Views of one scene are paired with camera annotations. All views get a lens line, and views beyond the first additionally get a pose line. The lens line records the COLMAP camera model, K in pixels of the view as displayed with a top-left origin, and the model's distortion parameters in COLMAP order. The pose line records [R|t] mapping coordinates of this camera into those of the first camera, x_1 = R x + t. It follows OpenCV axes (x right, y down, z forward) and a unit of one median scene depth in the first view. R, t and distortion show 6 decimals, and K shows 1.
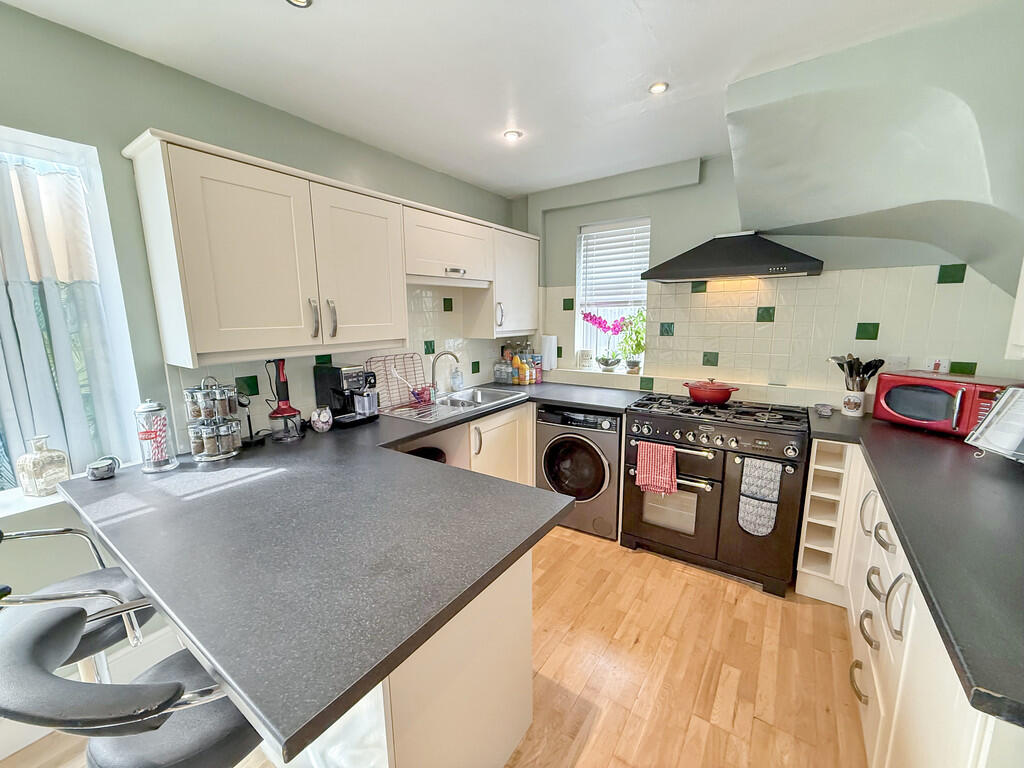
lens RADIAL K [[410.4, 0, 512.0], [0, 410.4, 384.0], [0, 0, 1]] dist [0.001065, 0.000038]
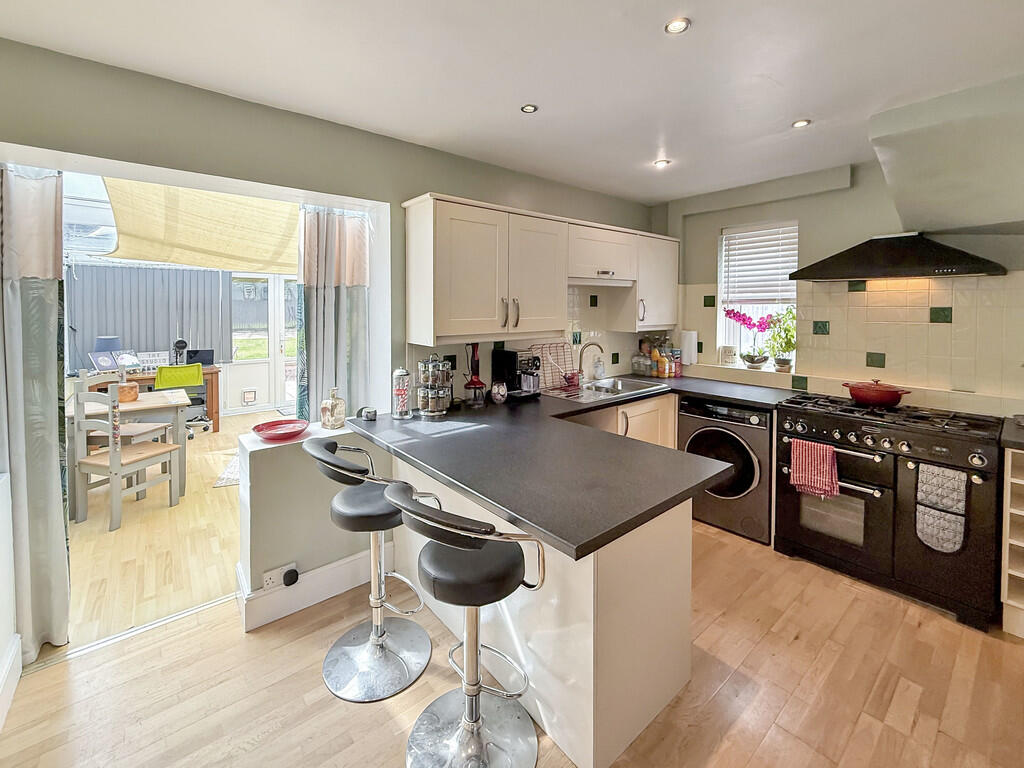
lens RADIAL K [[427.5, 0, 509.2], [0, 427.5, 314.3], [0, 0, 1]] dist [0.000640, -0.000358]
pose [[0.960720, 0.017404, -0.276972, -0.073351], [-0.058585, 0.988259, -0.141112, 0.029430], [0.271264, 0.151796, 0.950460, -0.233001]]
